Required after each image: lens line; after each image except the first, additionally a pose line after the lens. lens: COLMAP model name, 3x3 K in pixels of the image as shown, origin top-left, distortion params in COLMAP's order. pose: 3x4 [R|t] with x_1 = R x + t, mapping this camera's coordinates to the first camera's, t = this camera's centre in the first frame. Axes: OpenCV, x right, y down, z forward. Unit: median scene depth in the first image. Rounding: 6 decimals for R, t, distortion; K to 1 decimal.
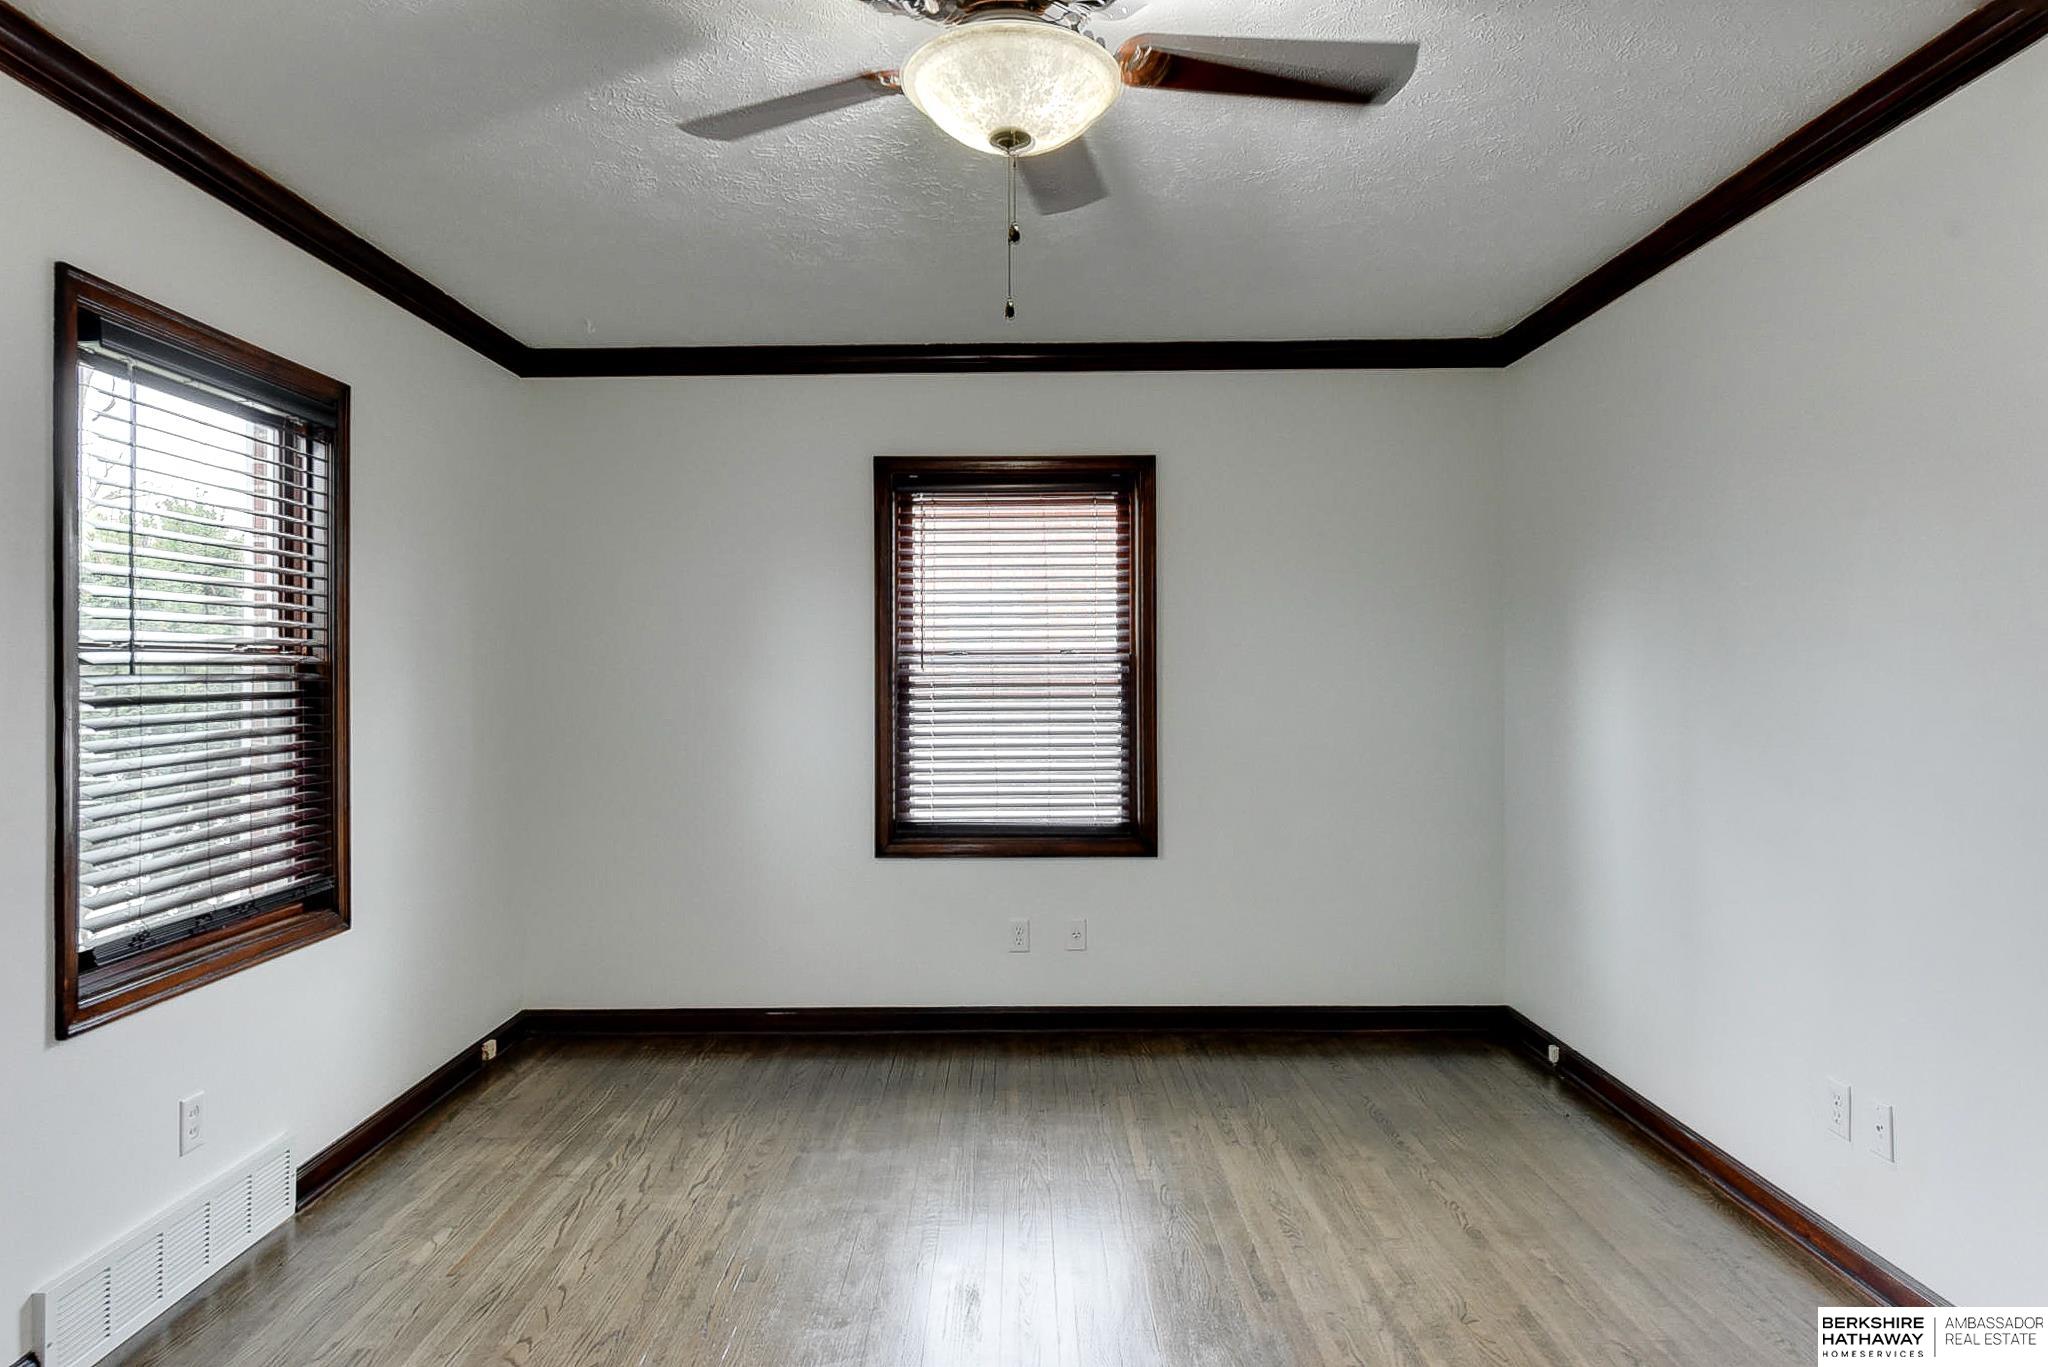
lens RADIAL K [[1264.0, 0, 1010.1], [0, 1264.0, 678.2], [0, 0, 1]] dist [0.003163, 0.000596]
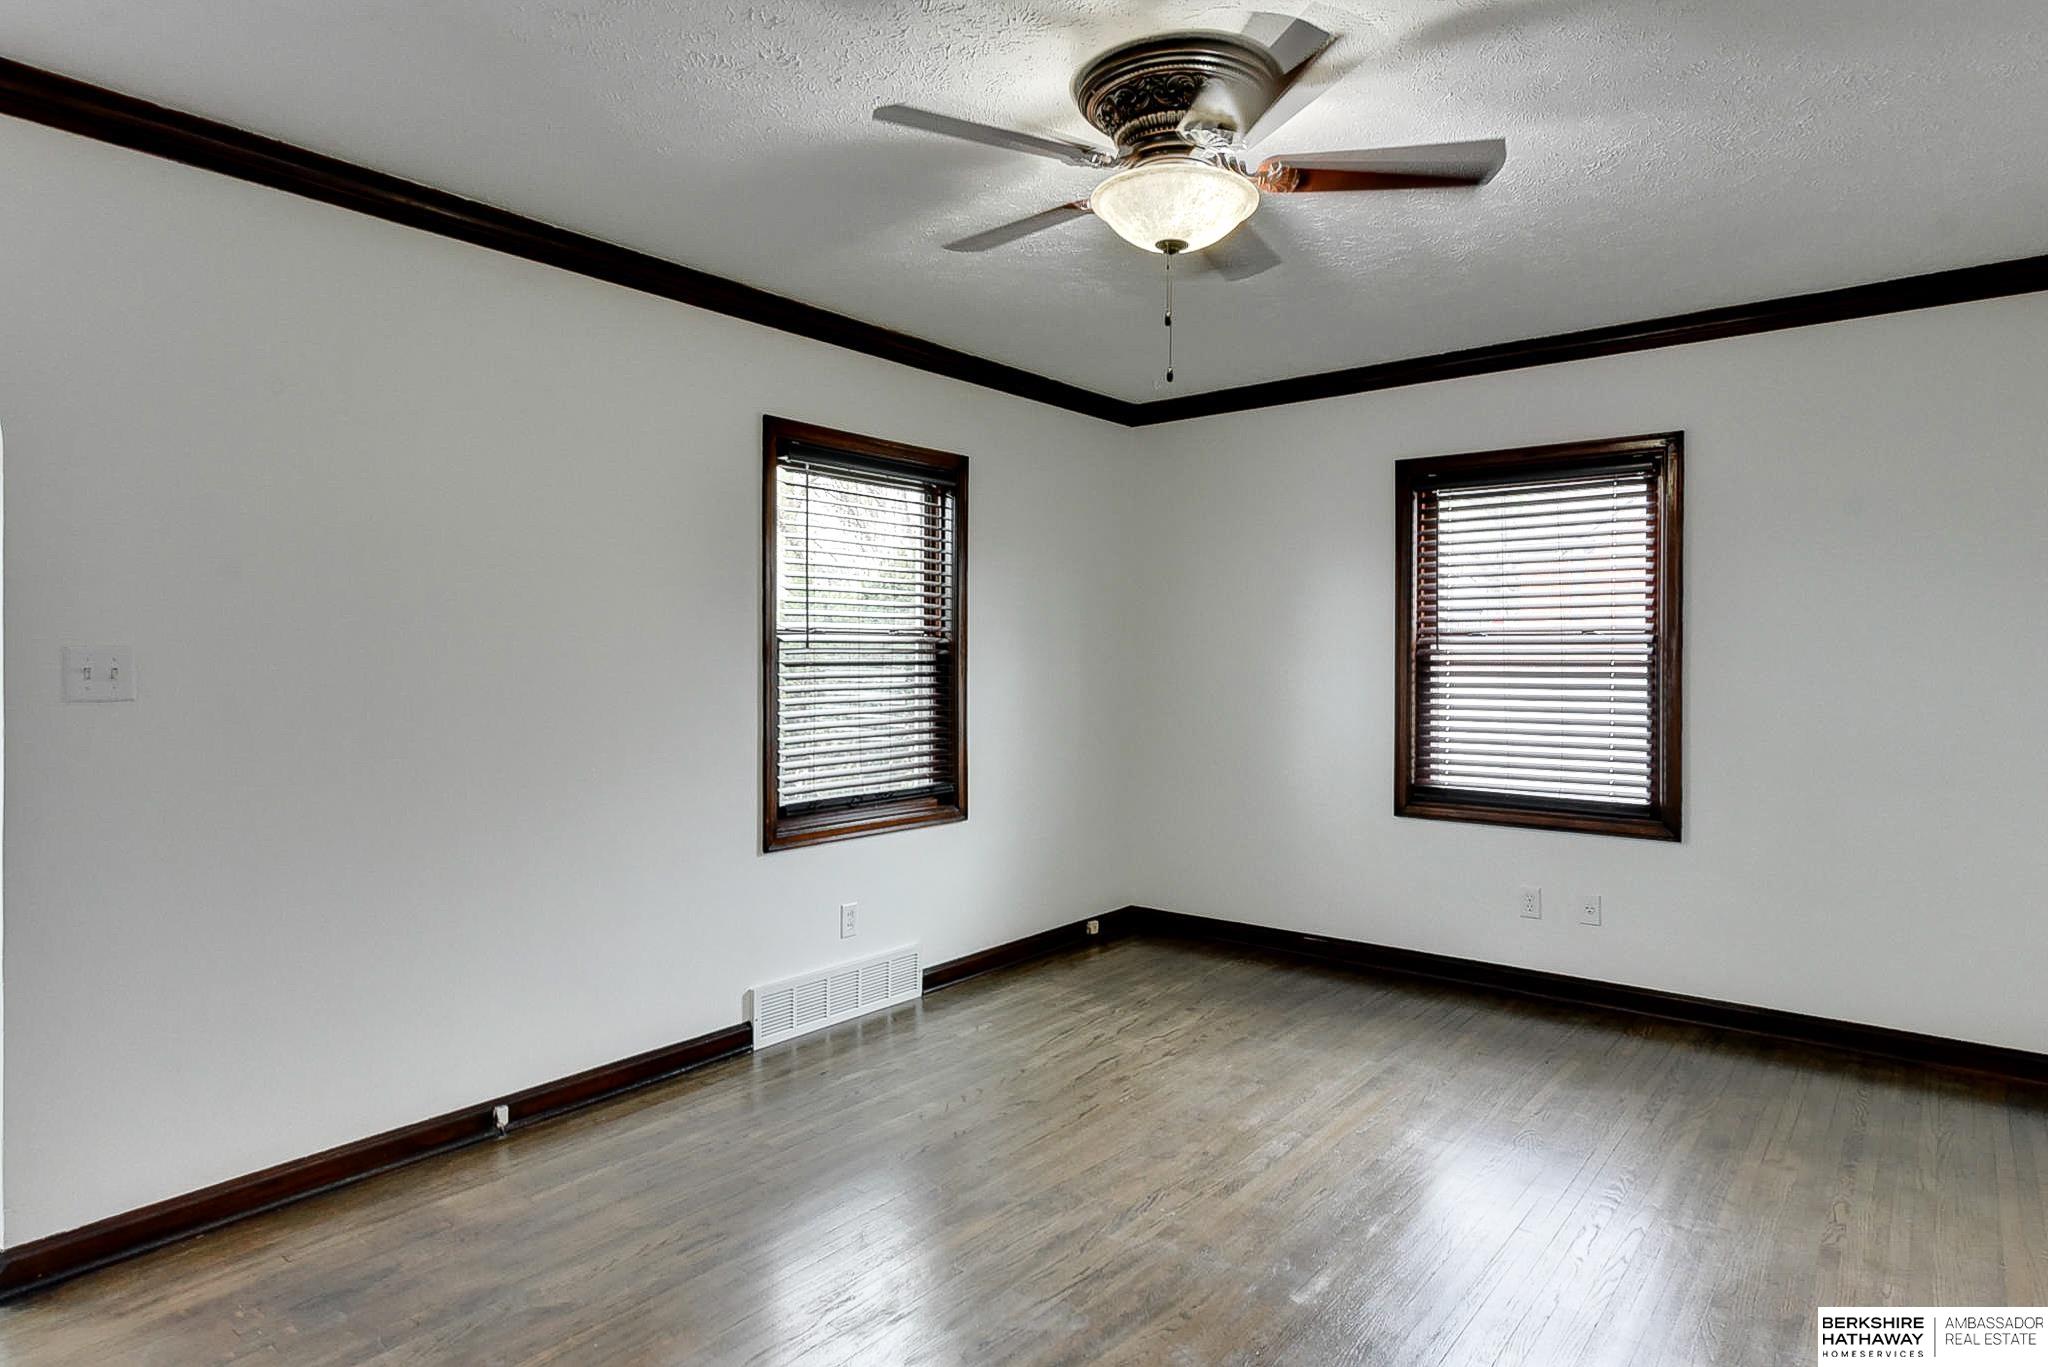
lens RADIAL K [[1181.2, 0, 1024.0], [0, 1181.2, 683.5], [0, 0, 1]] dist [0.047038, -0.032097]
pose [[0.781668, 0.020272, -0.623366, 0.349766], [-0.009709, 0.999746, 0.020338, 0.006278], [0.623620, -0.009845, 0.781666, -0.044438]]
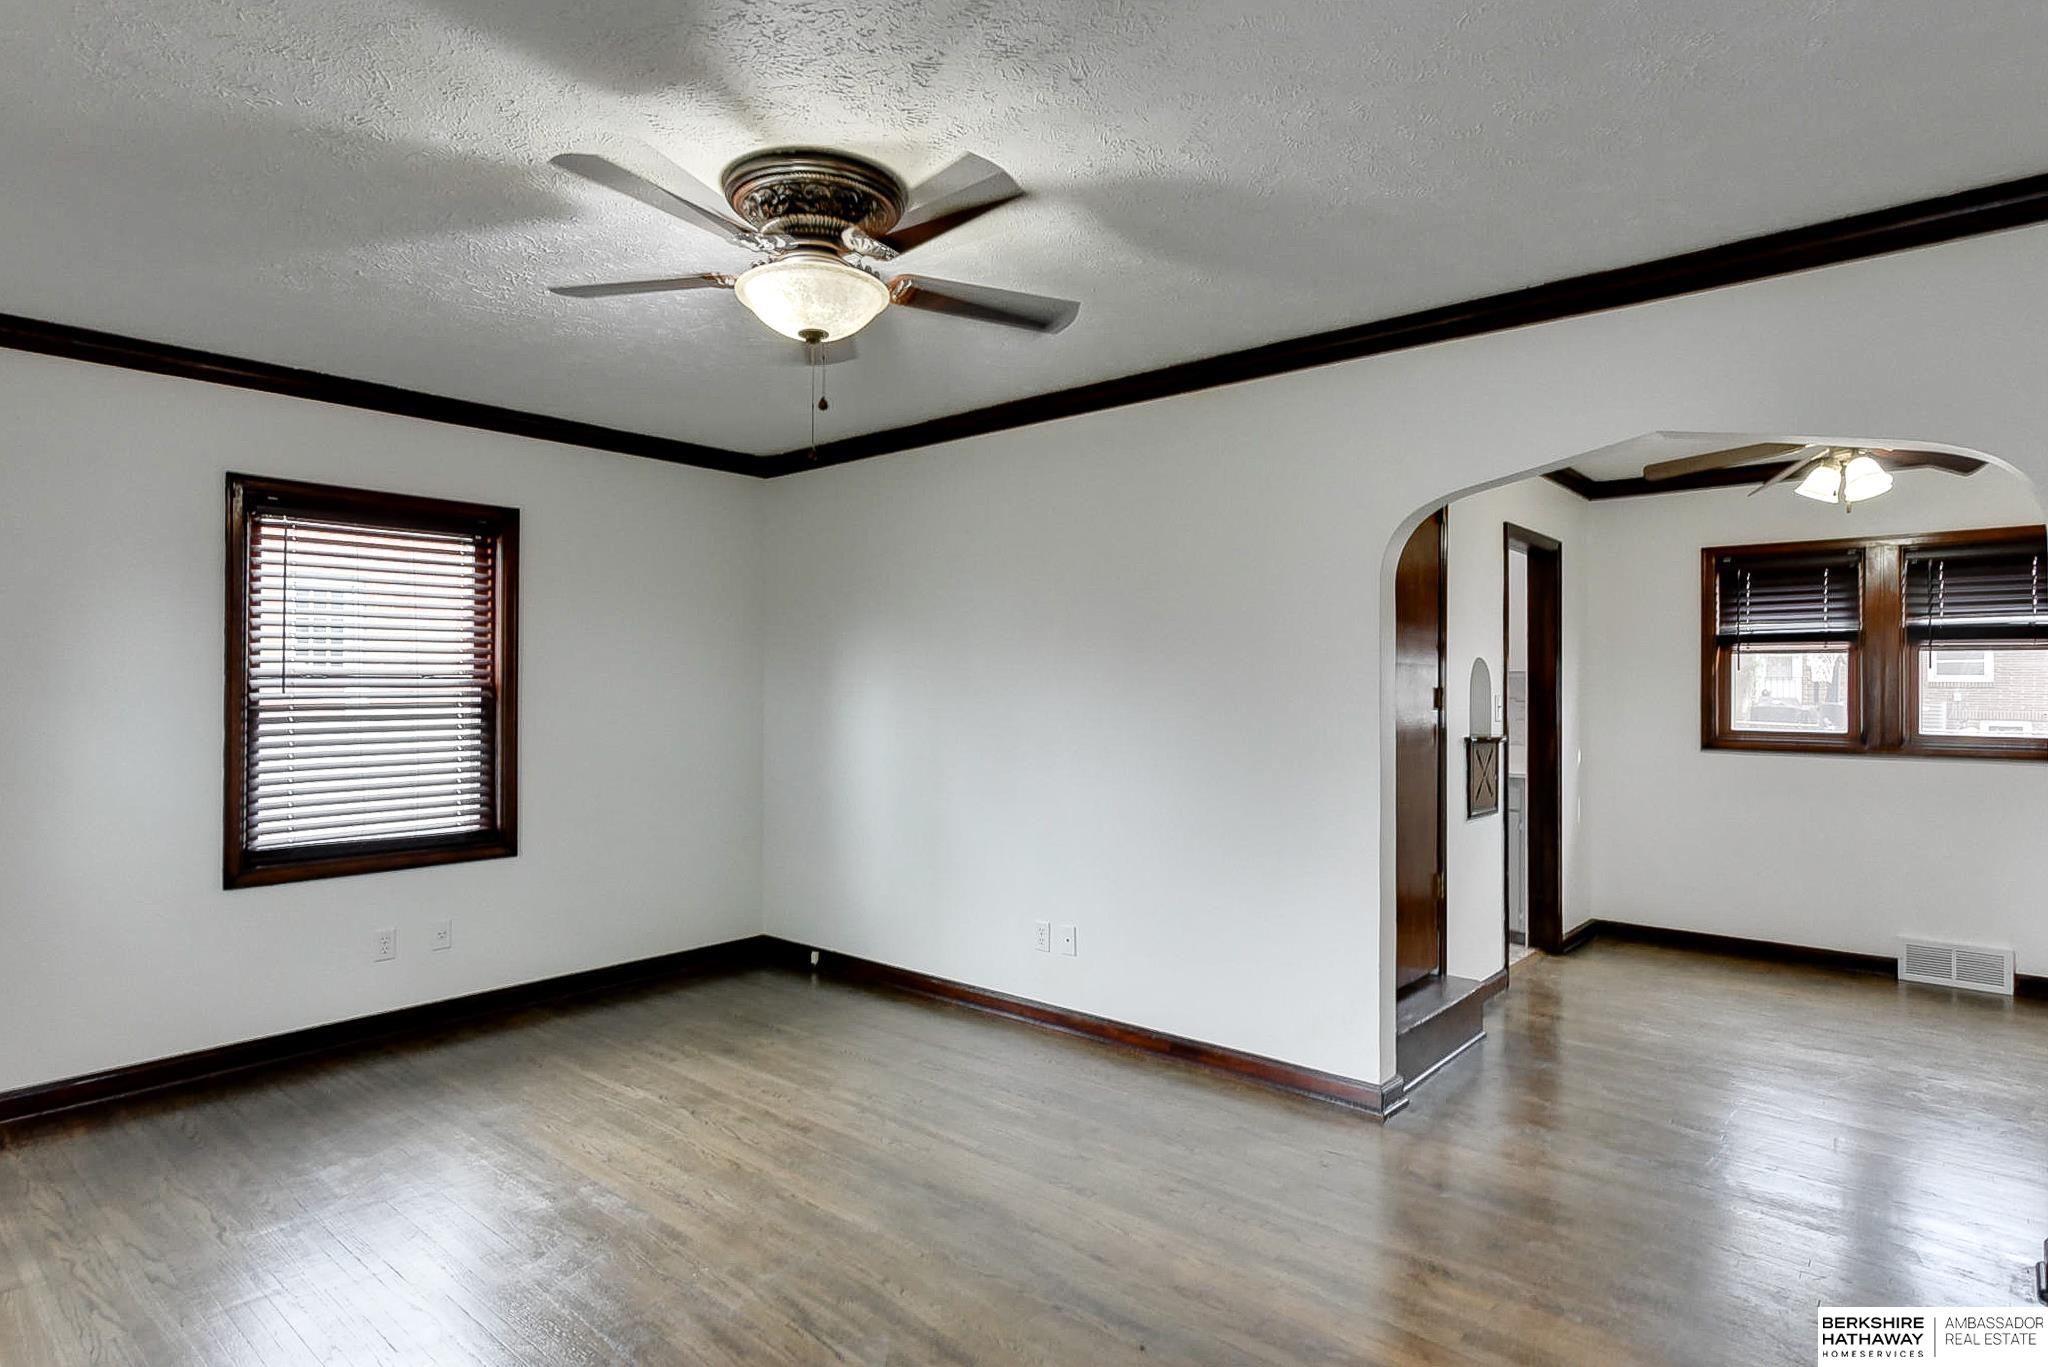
lens RADIAL K [[1093.0, 0, 1024.5], [0, 1093.0, 690.4], [0, 0, 1]] dist [0.003160, -0.001337]
pose [[0.641522, 0.004812, 0.767090, -0.420769], [0.001664, 0.999969, -0.007665, -0.001384], [-0.767103, 0.006194, 0.641494, 0.003796]]
